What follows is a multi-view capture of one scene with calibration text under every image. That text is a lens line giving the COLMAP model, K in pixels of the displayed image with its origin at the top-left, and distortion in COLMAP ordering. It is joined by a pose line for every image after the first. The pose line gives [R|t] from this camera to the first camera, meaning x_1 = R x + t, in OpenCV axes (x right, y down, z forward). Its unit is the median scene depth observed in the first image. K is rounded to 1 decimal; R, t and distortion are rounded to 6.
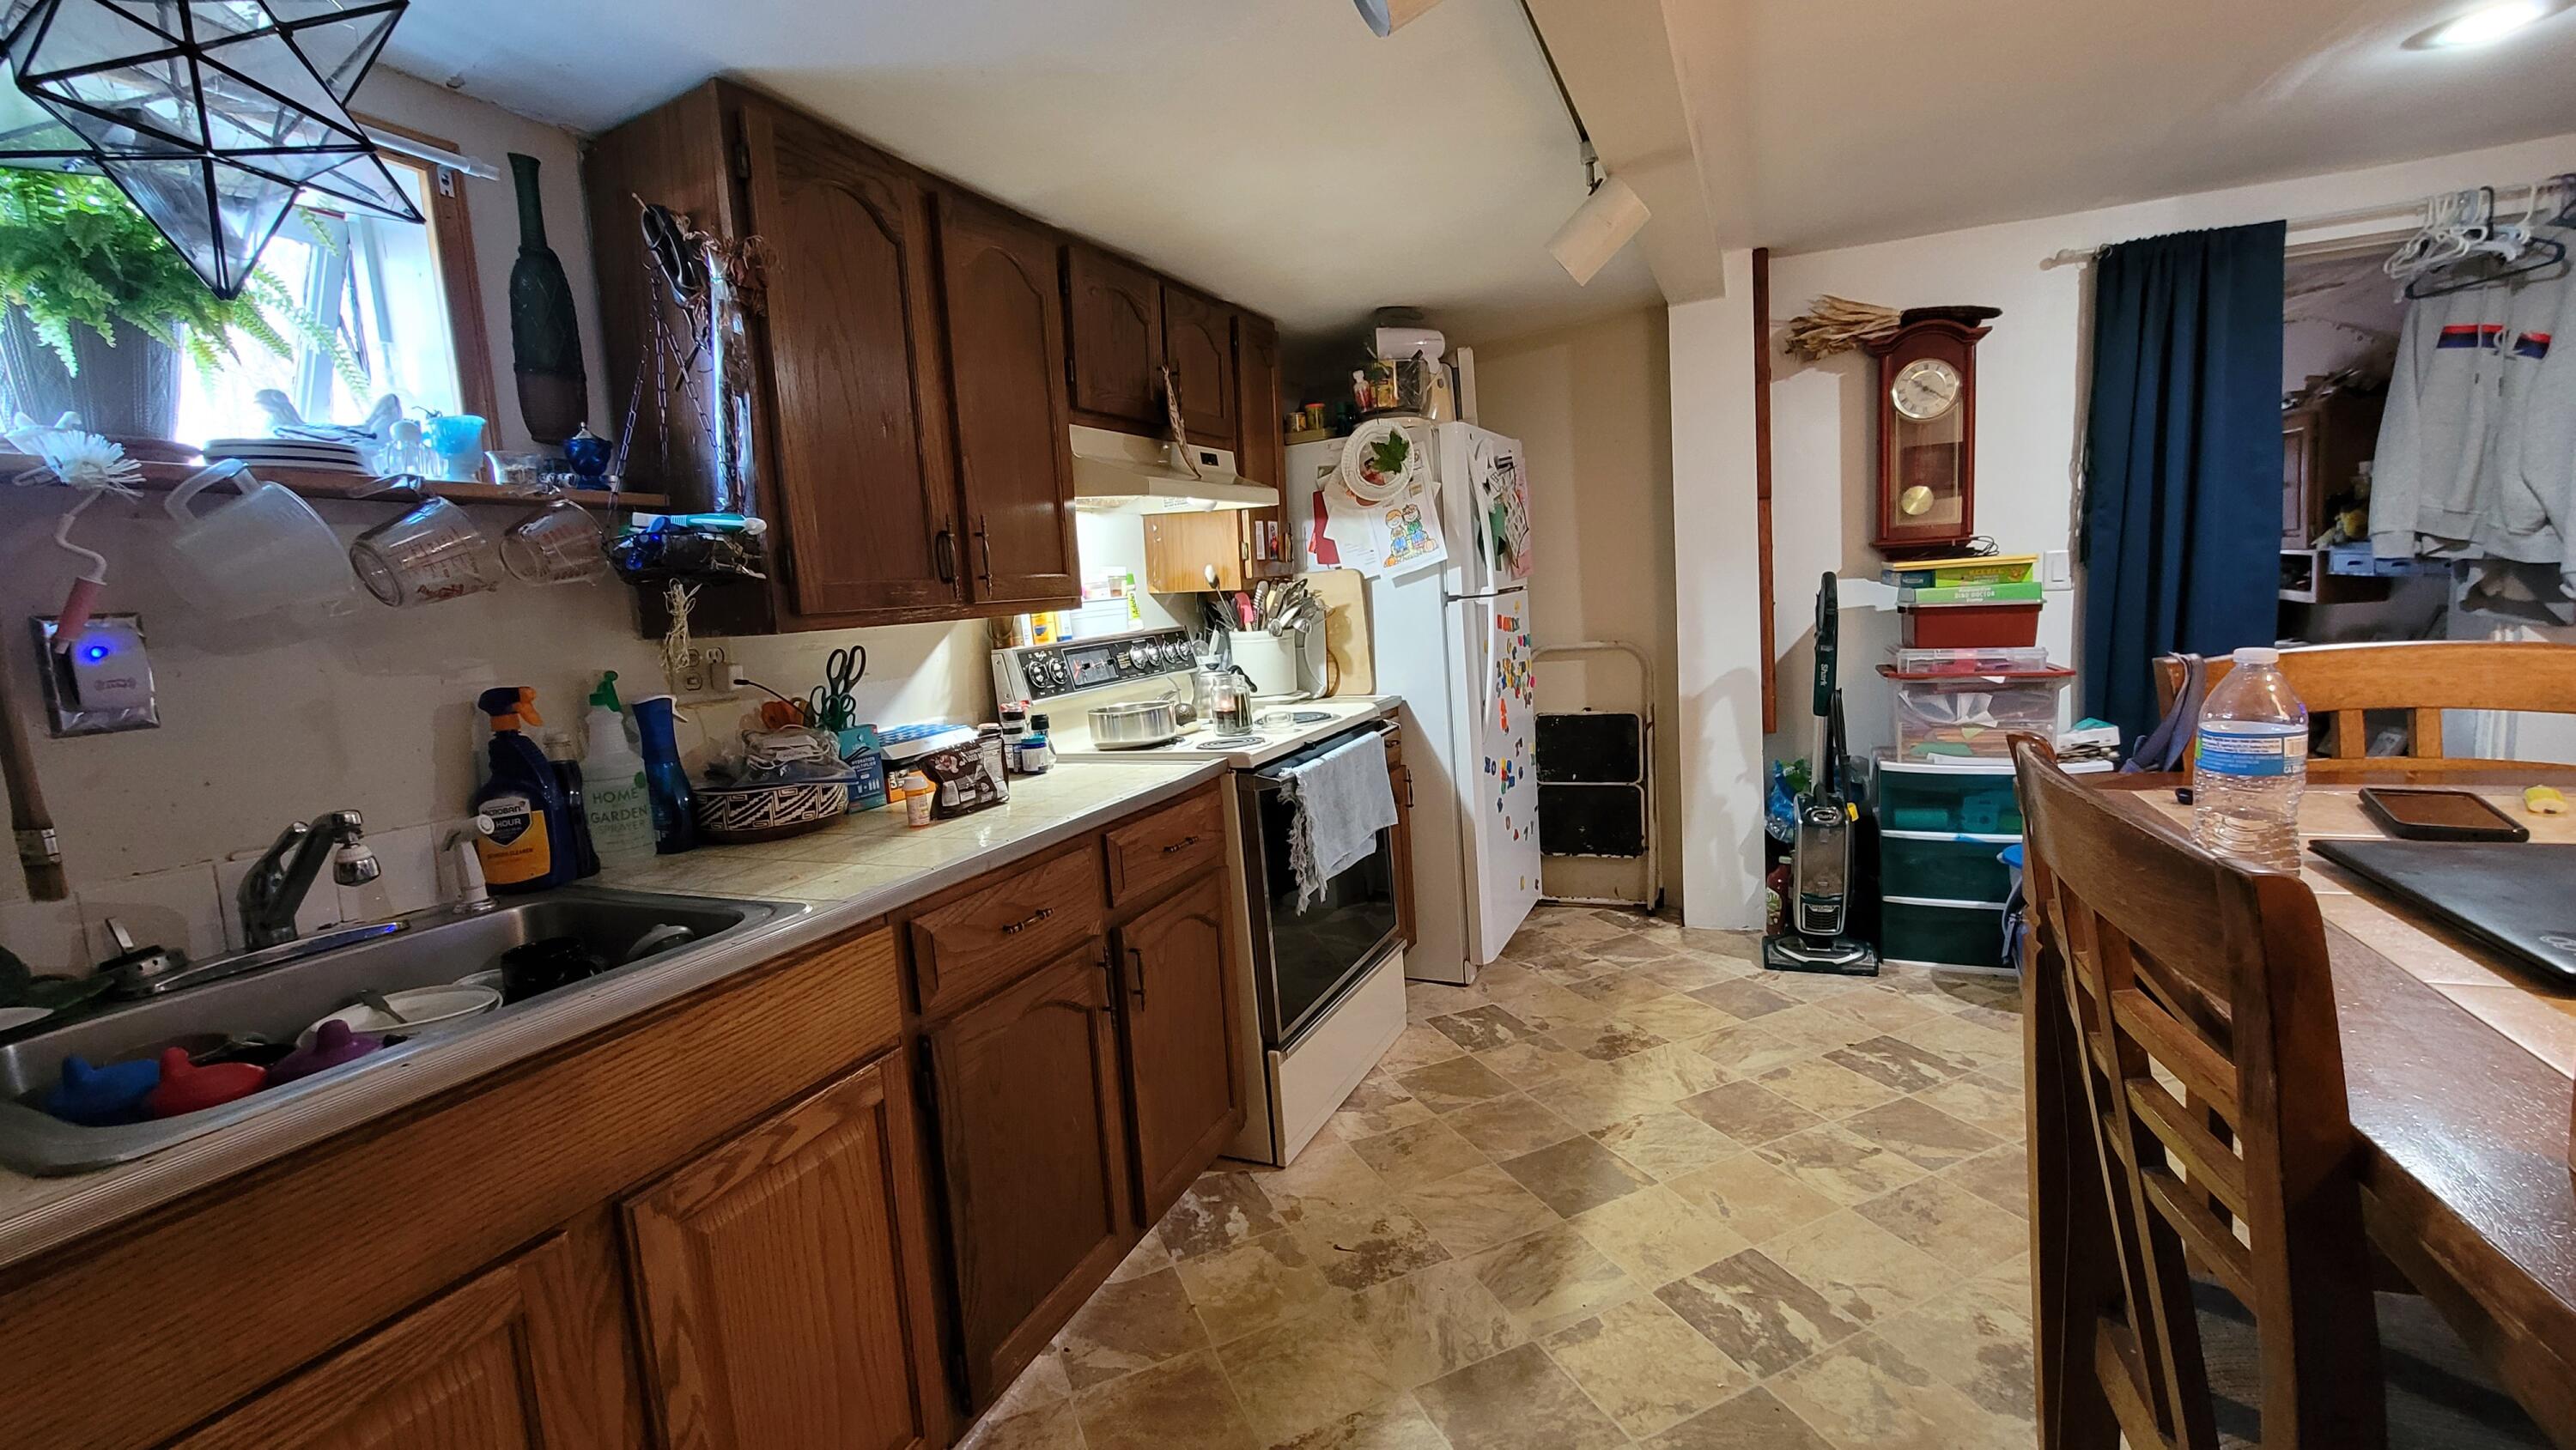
lens RADIAL K [[1063.8, 0, 1294.0], [0, 1063.8, 713.4], [0, 0, 1]] dist [-0.005508, -0.000639]
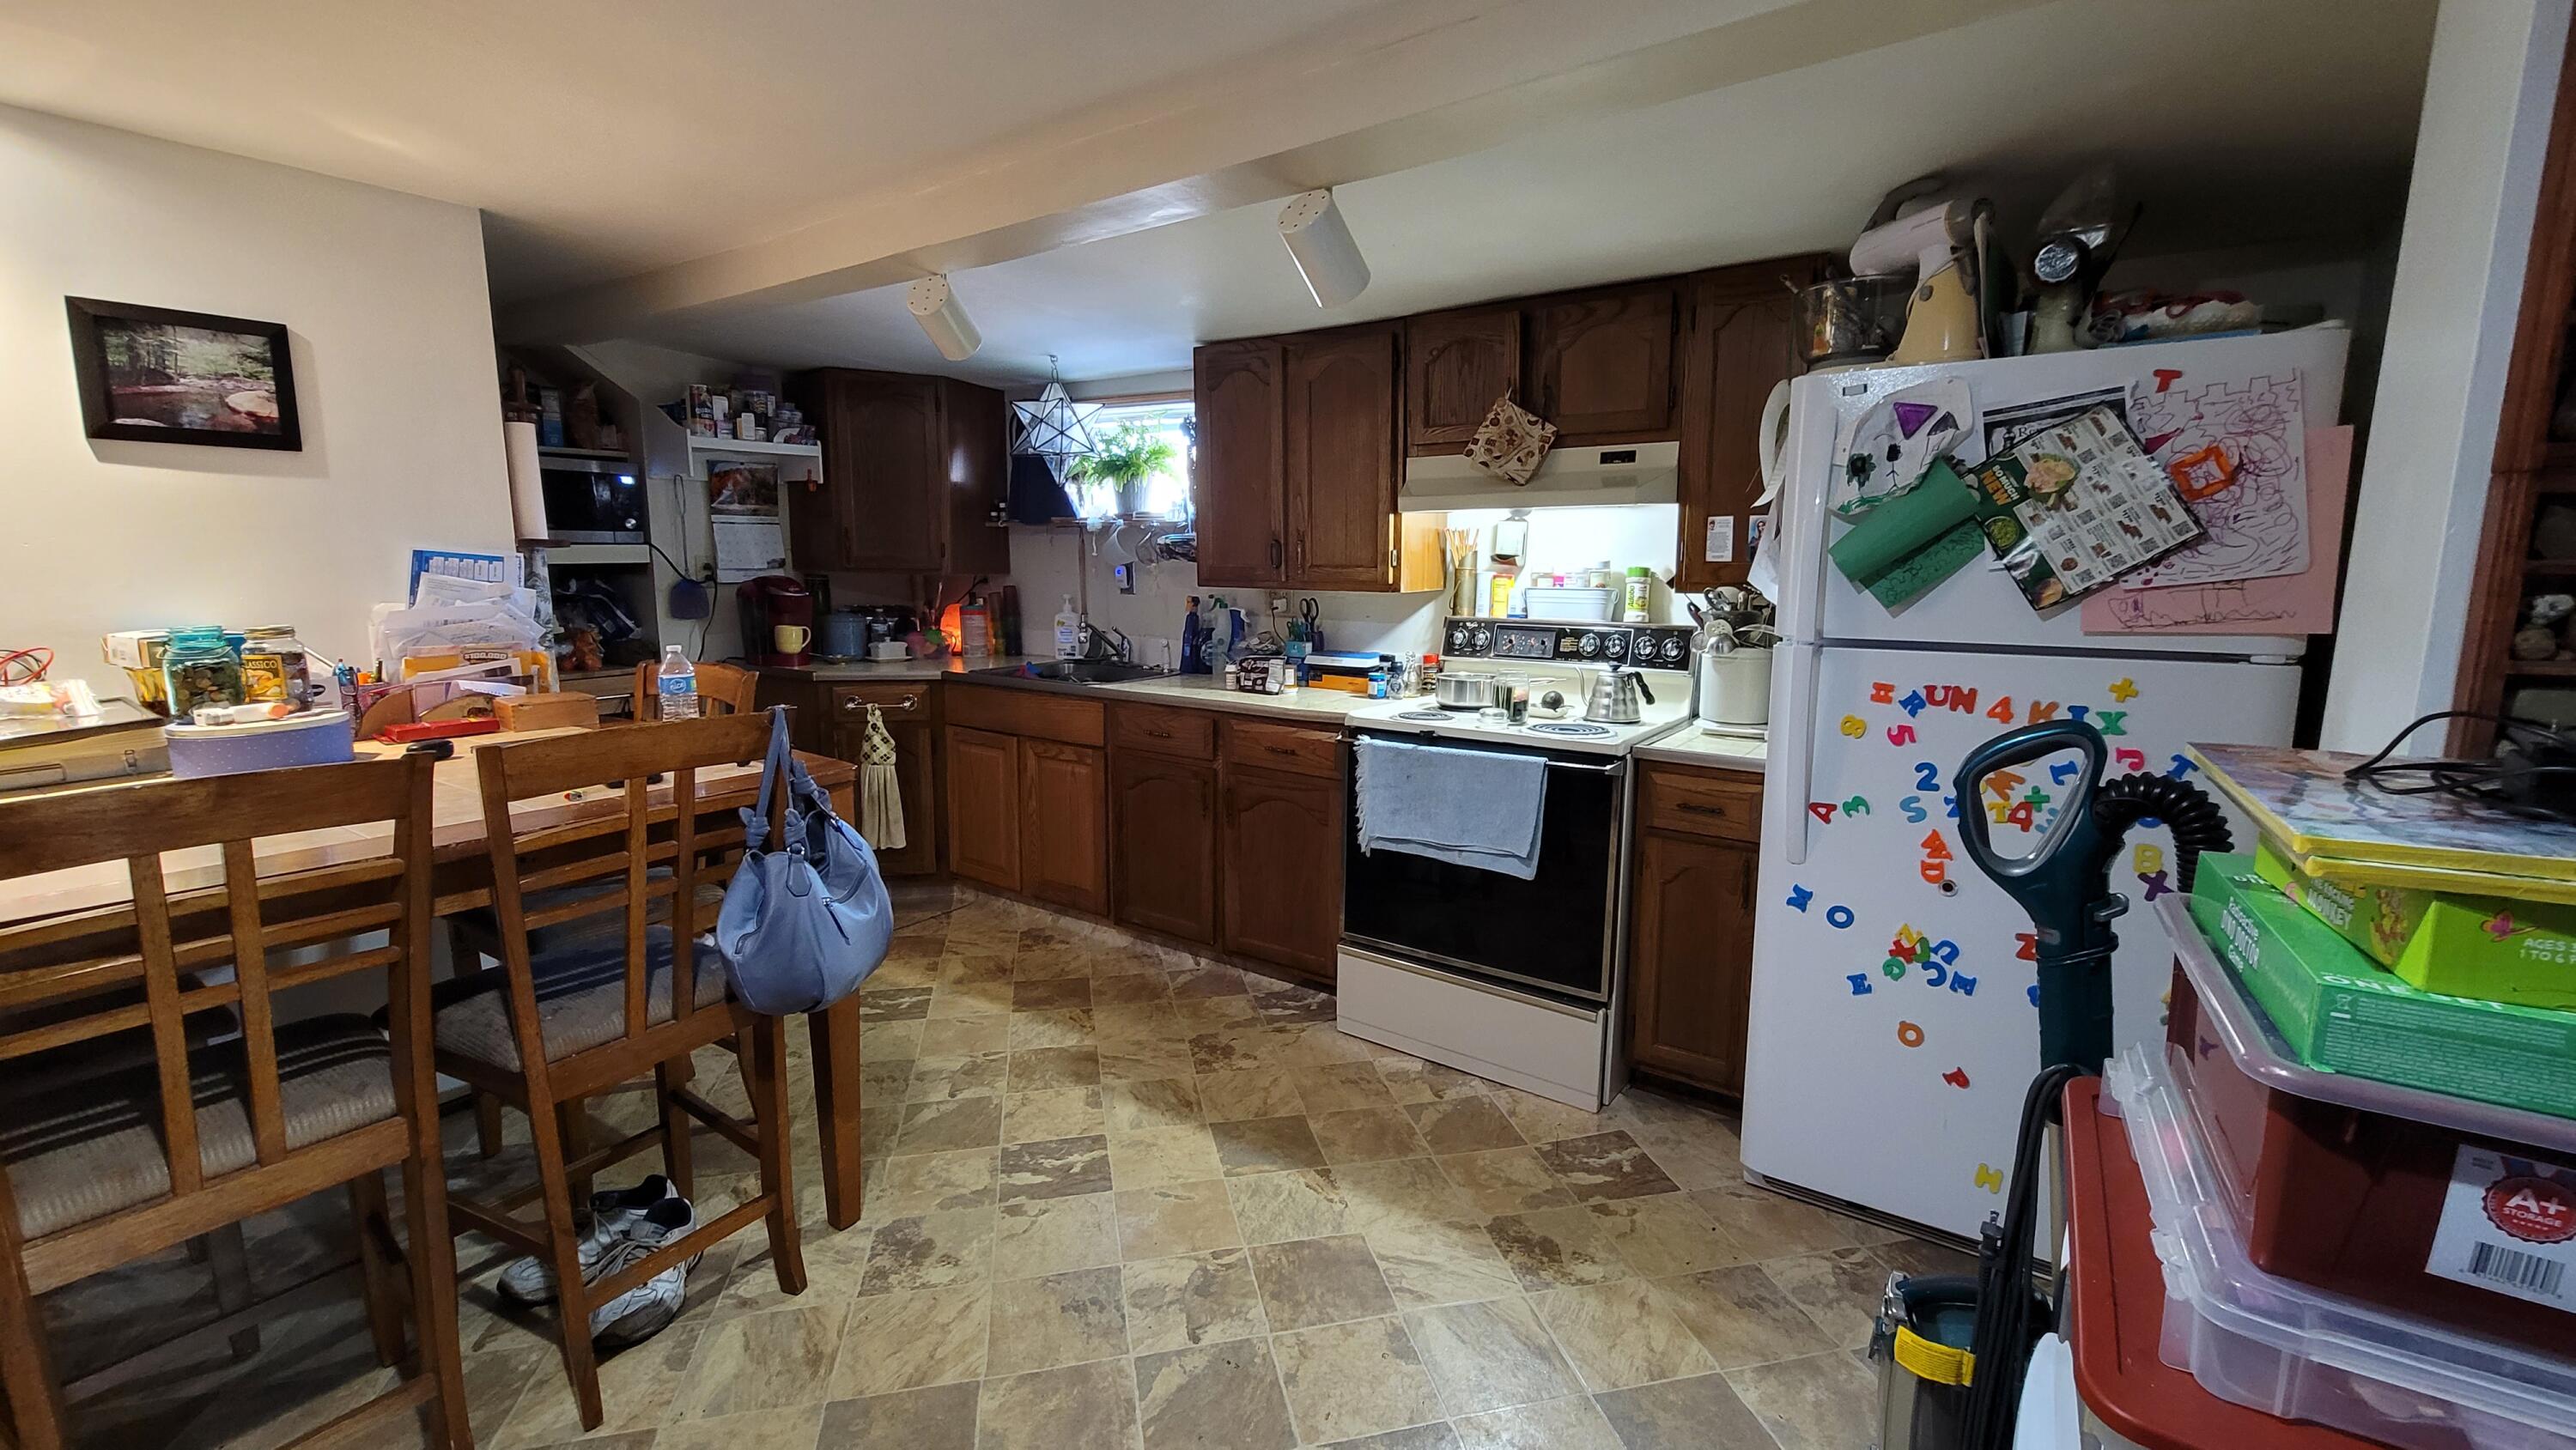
lens RADIAL K [[1063.8, 0, 1285.1], [0, 1063.8, 716.1], [0, 0, 1]] dist [-0.005508, -0.000639]
pose [[-0.185803, 0.215140, -0.958745, 0.939778], [-0.110502, 0.964970, 0.237953, -0.201452], [0.976354, 0.150156, -0.155521, 0.860796]]
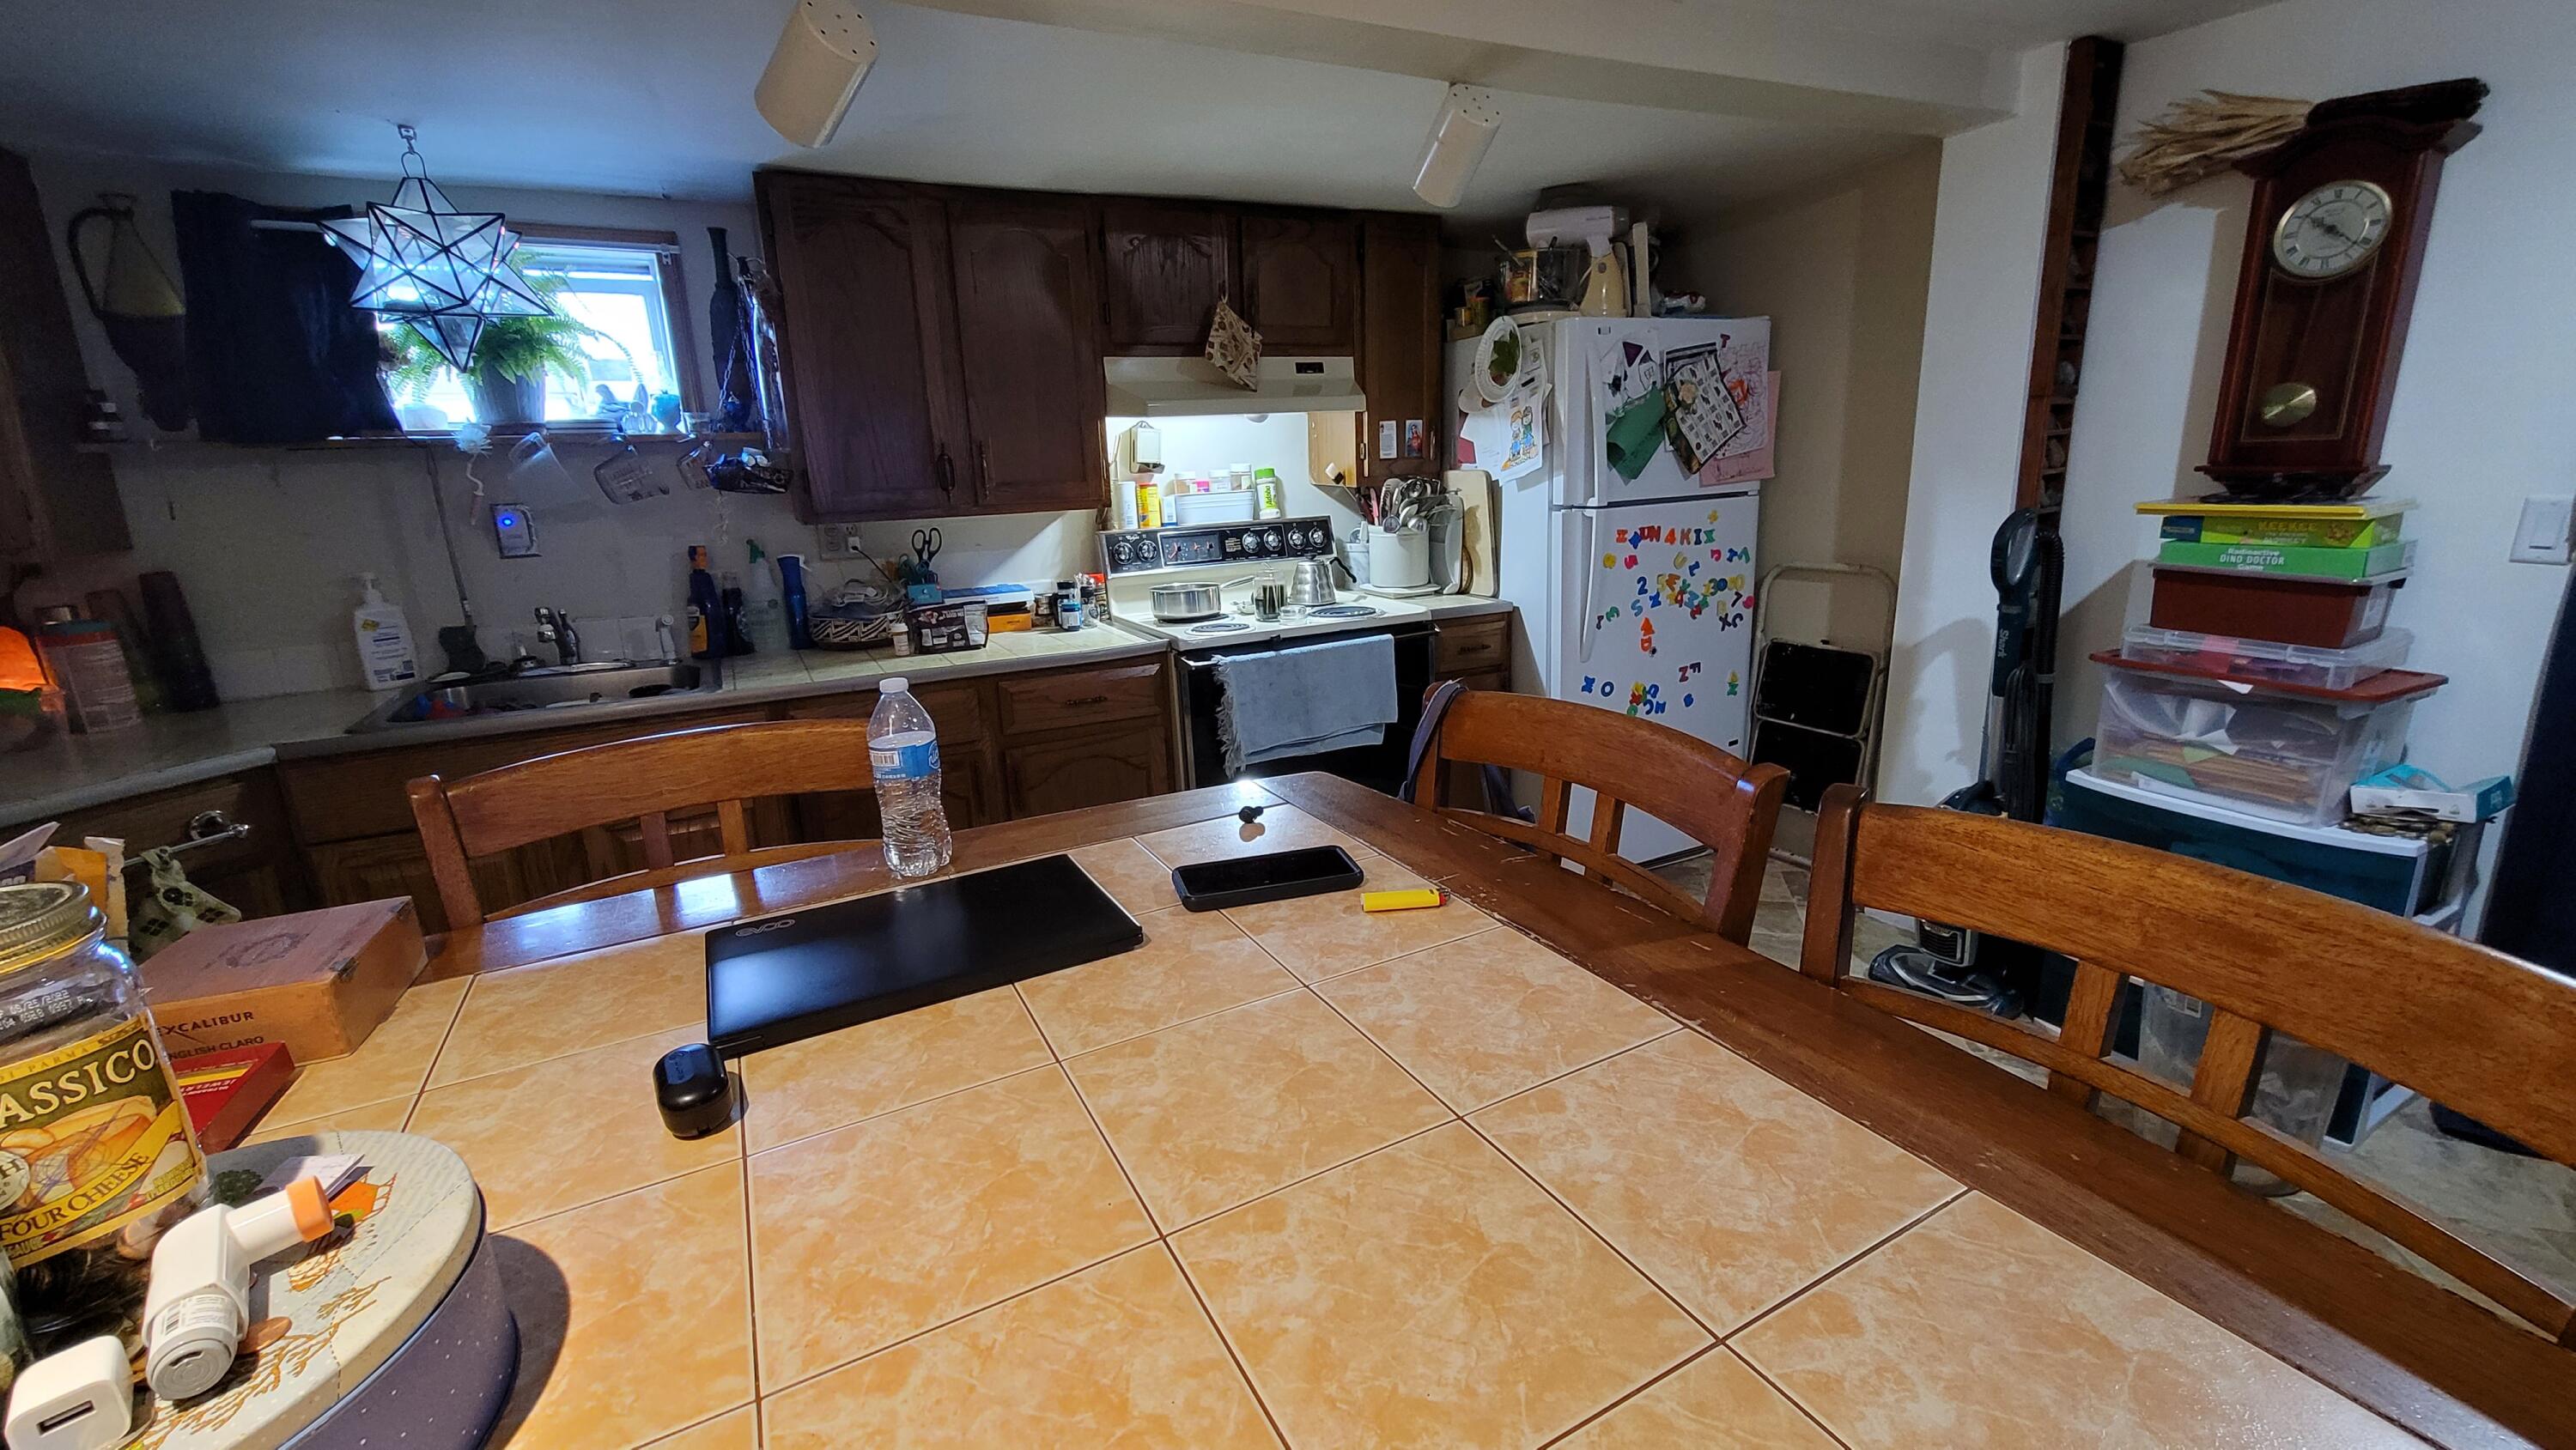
lens RADIAL K [[1063.8, 0, 1288.8], [0, 1063.8, 716.9], [0, 0, 1]] dist [-0.005508, -0.000639]
pose [[0.784258, 0.188171, -0.591211, 0.603607], [-0.091684, 0.977586, 0.189525, -0.089274], [0.613623, -0.094432, 0.783932, 0.085953]]
